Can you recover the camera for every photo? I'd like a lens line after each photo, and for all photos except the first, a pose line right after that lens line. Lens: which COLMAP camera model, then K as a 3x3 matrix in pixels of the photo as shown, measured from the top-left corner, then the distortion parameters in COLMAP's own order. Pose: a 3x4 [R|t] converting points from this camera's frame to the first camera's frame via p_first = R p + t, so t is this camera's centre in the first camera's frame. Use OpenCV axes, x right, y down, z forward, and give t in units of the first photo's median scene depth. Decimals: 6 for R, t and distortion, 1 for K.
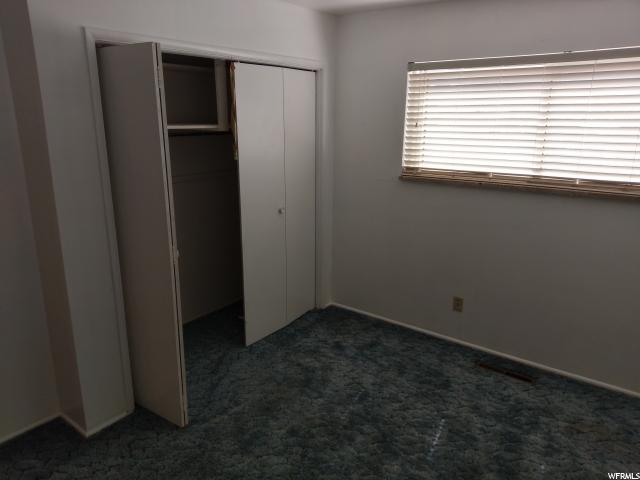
lens RADIAL K [[461.7, 0, 311.9], [0, 461.7, 239.3], [0, 0, 1]] dist [0.076479, -0.075765]
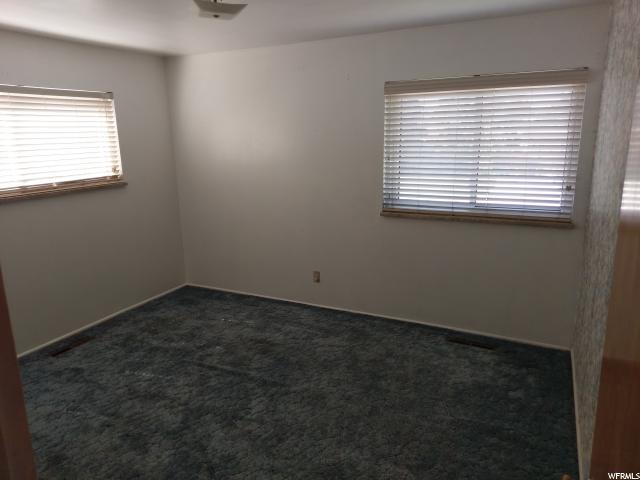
lens RADIAL K [[461.7, 0, 311.9], [0, 461.7, 239.3], [0, 0, 1]] dist [0.076479, -0.075765]
pose [[-0.177448, -0.221631, 0.958849, -0.859372], [0.280499, 0.922508, 0.265141, -0.127143], [-0.943310, 0.316005, -0.101530, 0.492162]]
